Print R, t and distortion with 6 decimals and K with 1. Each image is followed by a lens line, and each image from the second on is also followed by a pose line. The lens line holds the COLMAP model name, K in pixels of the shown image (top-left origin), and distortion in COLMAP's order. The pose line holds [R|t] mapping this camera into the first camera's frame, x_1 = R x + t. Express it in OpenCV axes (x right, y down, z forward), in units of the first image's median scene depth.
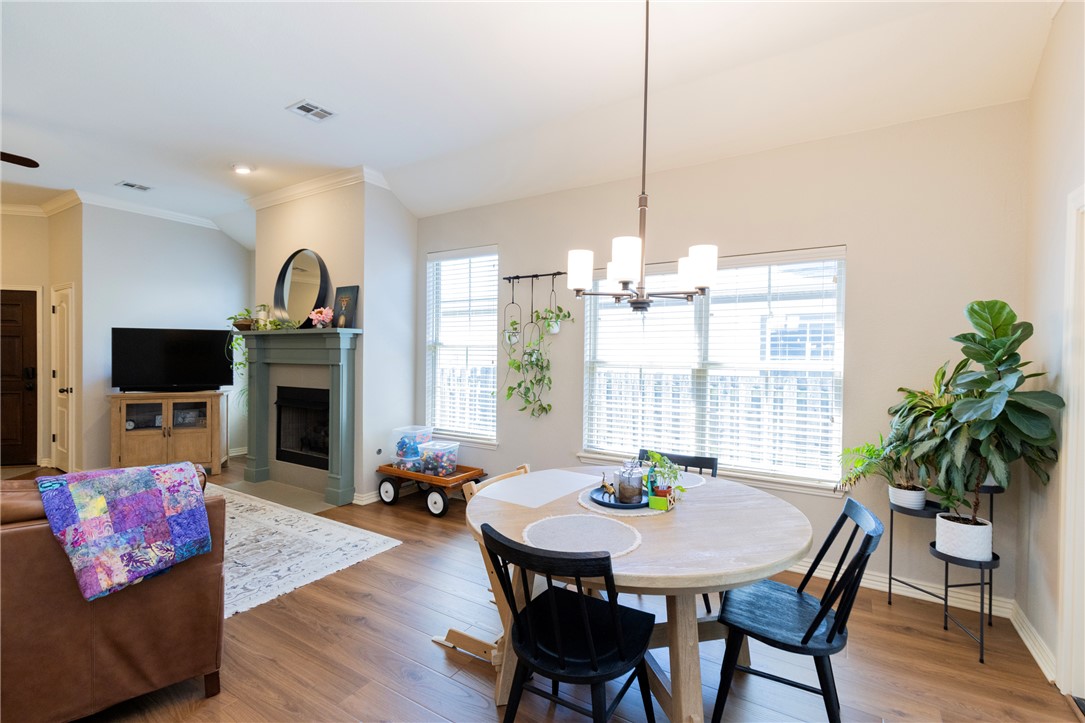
lens RADIAL K [[485.5, 0, 552.0], [0, 485.5, 360.9], [0, 0, 1]] dist [0.001514, -0.000657]
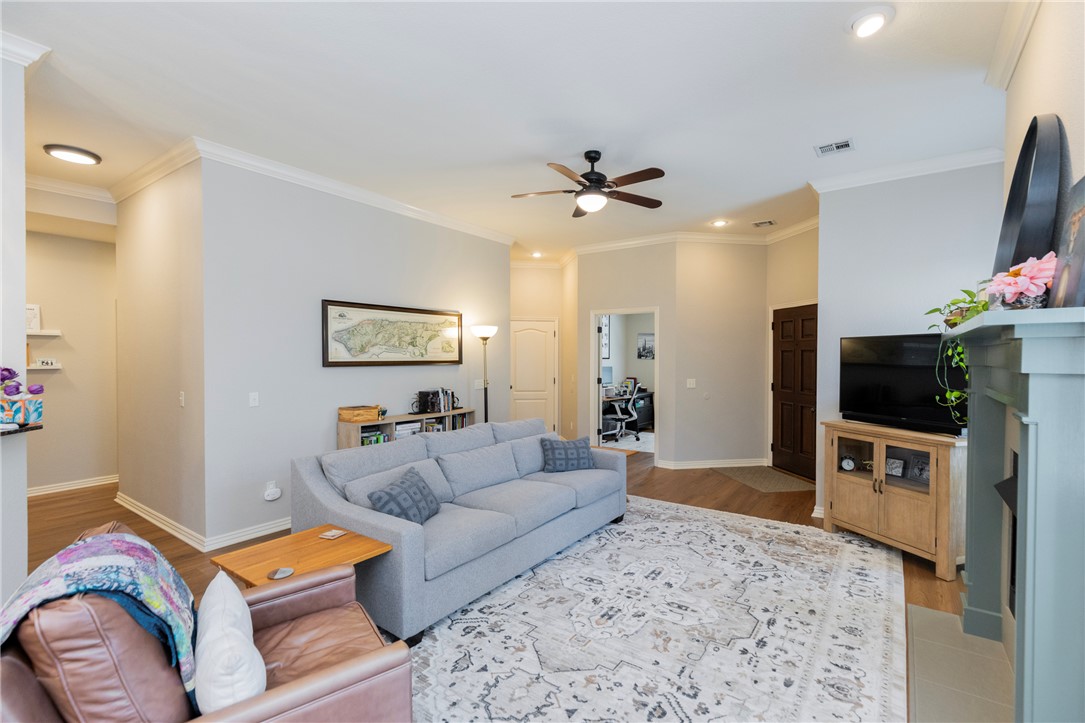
lens RADIAL K [[485.5, 0, 547.7], [0, 485.5, 364.7], [0, 0, 1]] dist [0.001514, -0.000657]
pose [[-0.069998, 0.008462, -0.997511, -0.097446], [-0.013566, 0.999863, 0.009434, -0.031599], [0.997455, 0.014193, -0.069873, 0.736443]]
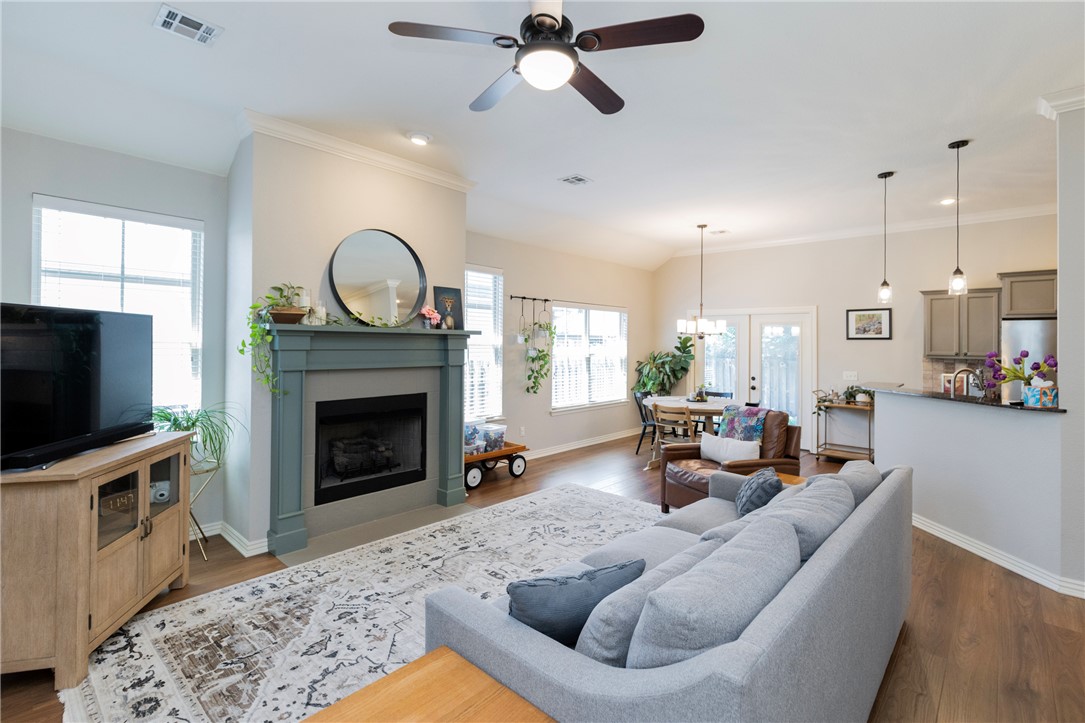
lens RADIAL K [[502.7, 0, 546.1], [0, 502.7, 334.9], [0, 0, 1]] dist [0.003109, -0.001355]
pose [[0.188428, 0.007186, 0.982061, -1.533924], [0.001180, 0.999971, -0.007544, -0.051224], [-0.982086, 0.002581, 0.188414, 0.655655]]
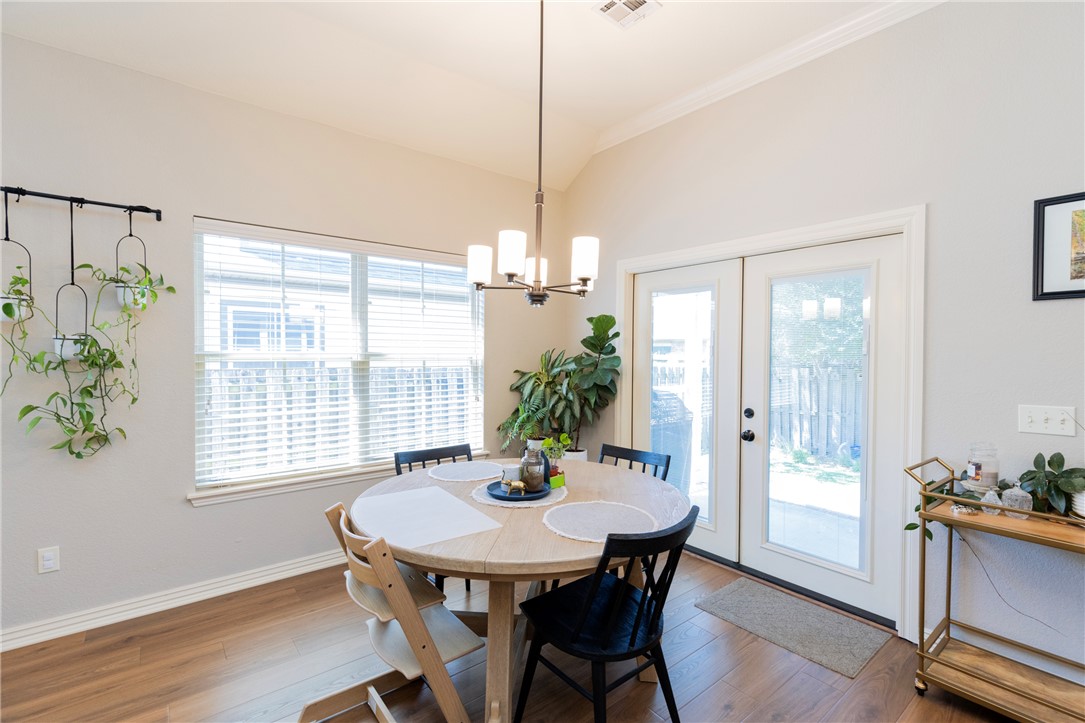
lens RADIAL K [[485.5, 0, 551.5], [0, 485.5, 363.9], [0, 0, 1]] dist [0.001514, -0.000657]
pose [[0.330839, -0.030423, 0.943197, -0.375230], [0.006806, 0.999531, 0.029853, -0.002476], [-0.943663, -0.003457, 0.330891, 0.300740]]
